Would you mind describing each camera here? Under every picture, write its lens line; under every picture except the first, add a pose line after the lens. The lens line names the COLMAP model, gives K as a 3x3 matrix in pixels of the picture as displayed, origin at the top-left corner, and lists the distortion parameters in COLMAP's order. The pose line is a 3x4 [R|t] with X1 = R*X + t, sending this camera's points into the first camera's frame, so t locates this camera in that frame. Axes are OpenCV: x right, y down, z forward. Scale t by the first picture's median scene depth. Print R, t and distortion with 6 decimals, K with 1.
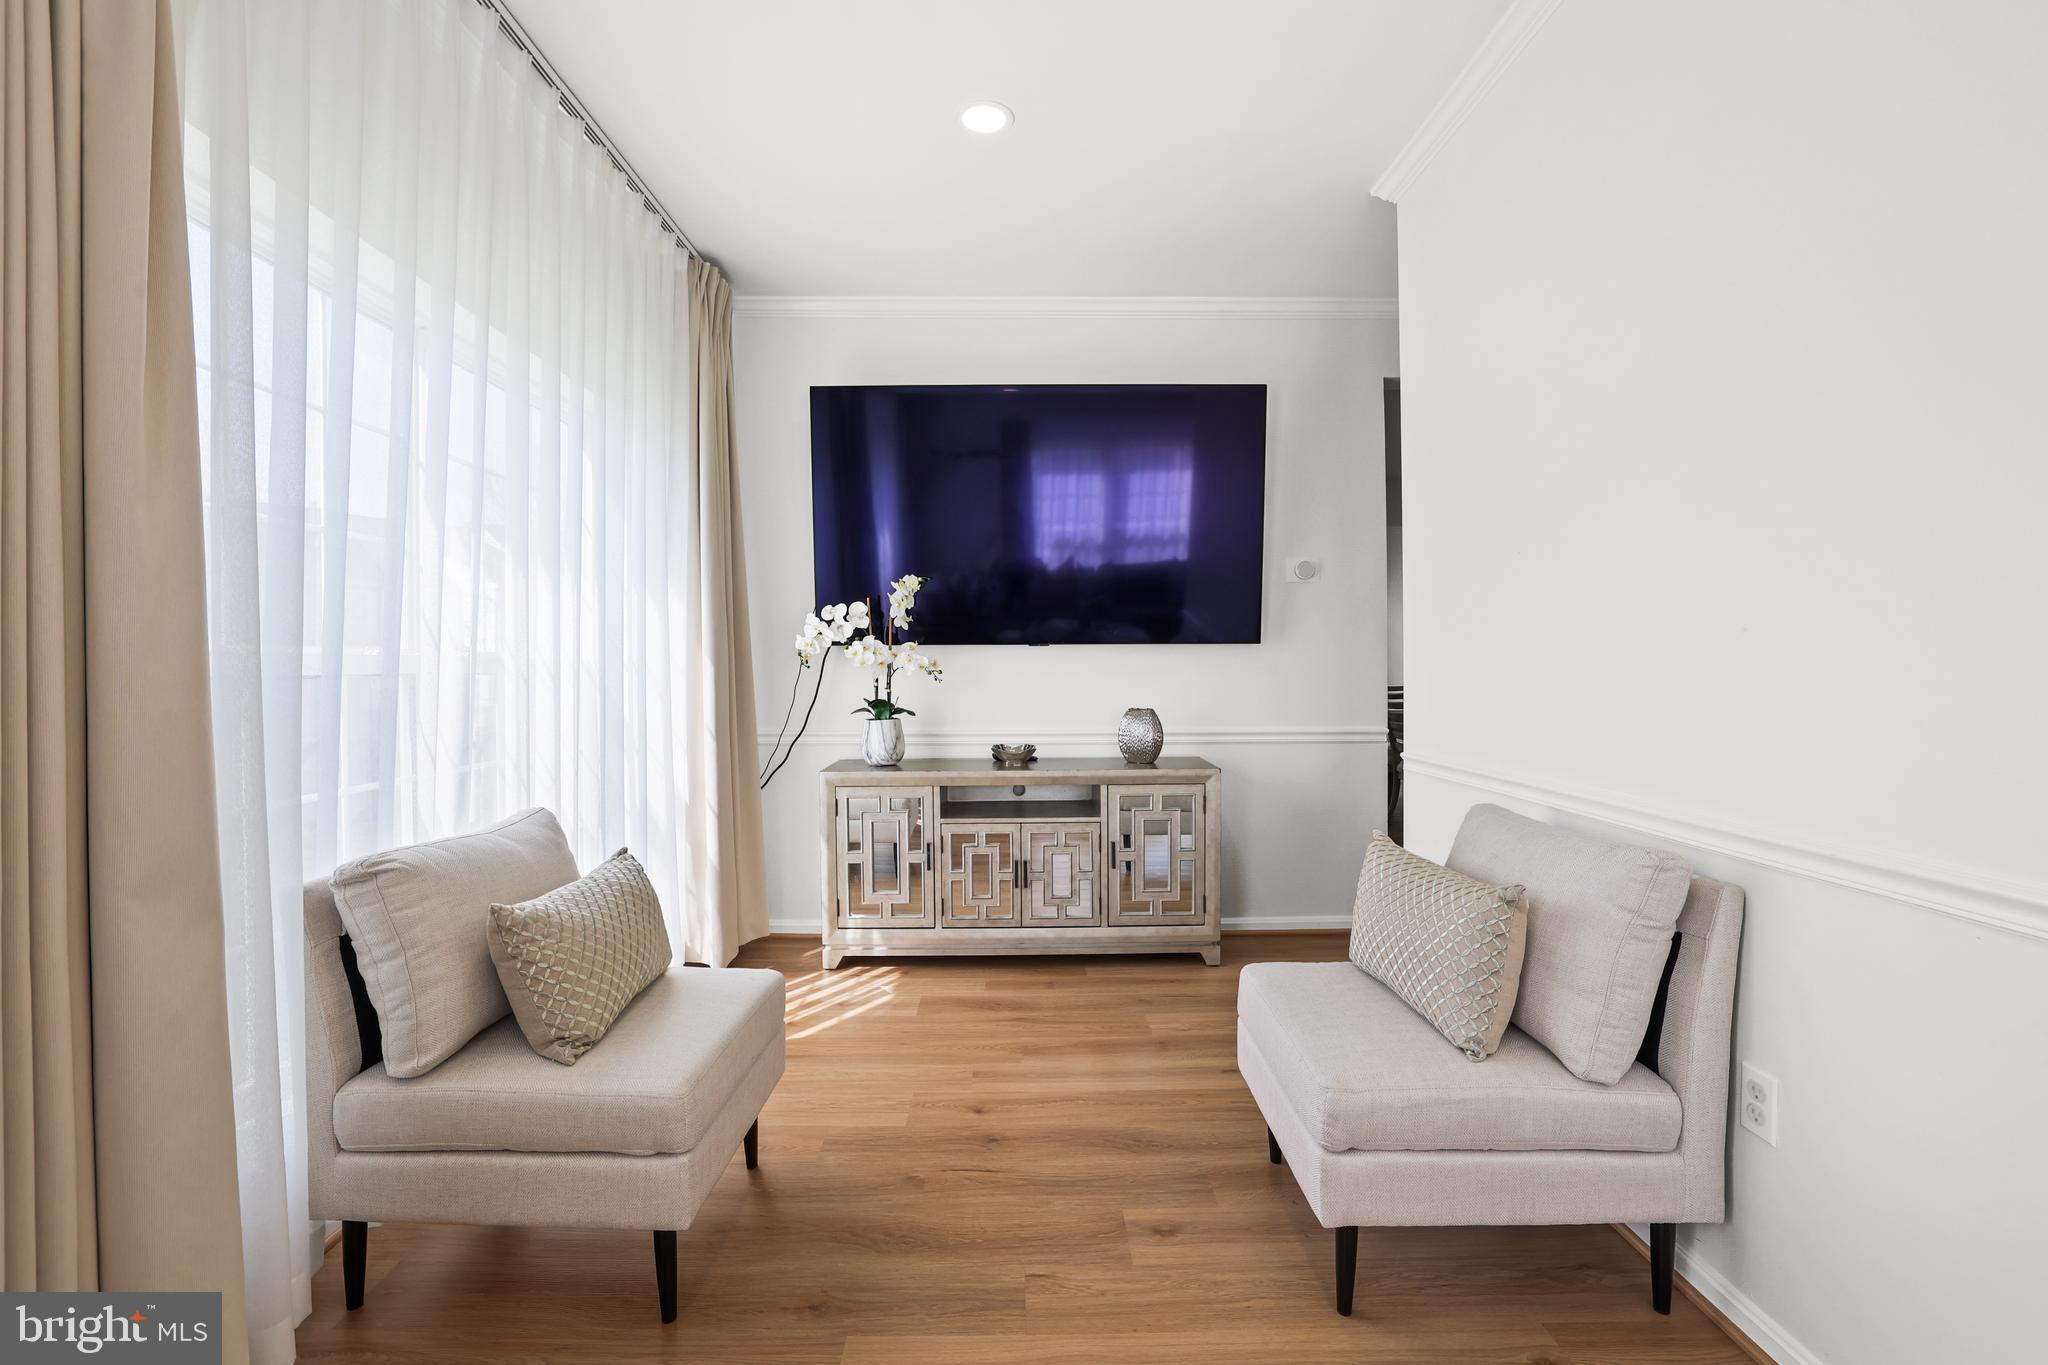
lens RADIAL K [[903.0, 0, 1016.2], [0, 903.0, 669.3], [0, 0, 1]] dist [-0.048089, 0.019313]
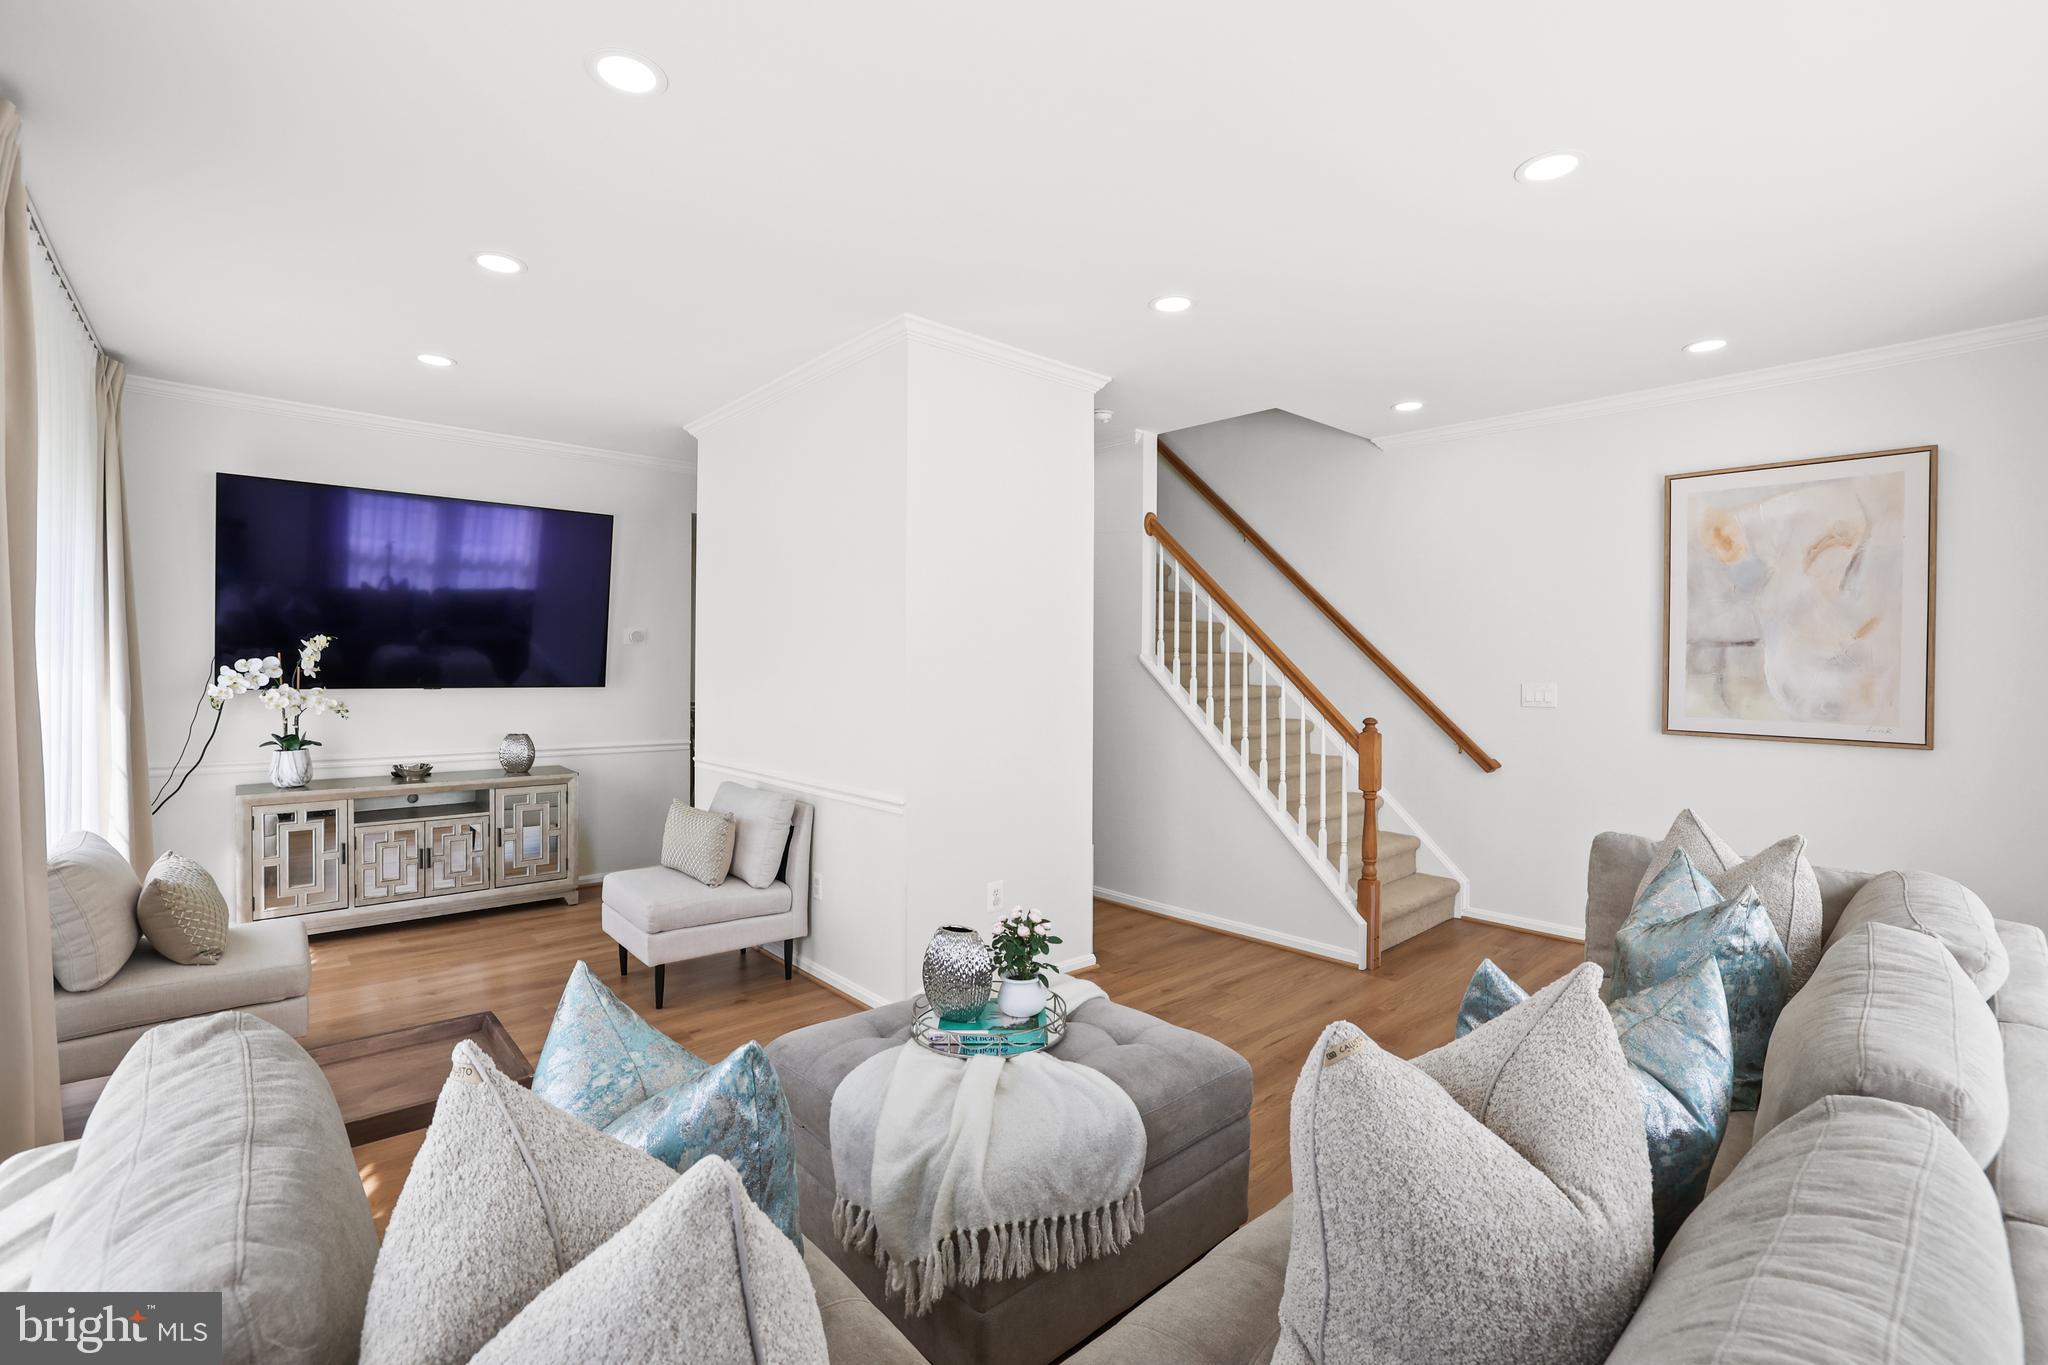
lens RADIAL K [[903.0, 0, 1016.2], [0, 903.0, 669.3], [0, 0, 1]] dist [-0.048089, 0.019313]
pose [[0.752104, 0.009377, 0.658978, -0.206292], [-0.010492, 0.999942, -0.002254, -0.066272], [-0.658961, -0.005219, 0.752159, -0.599107]]
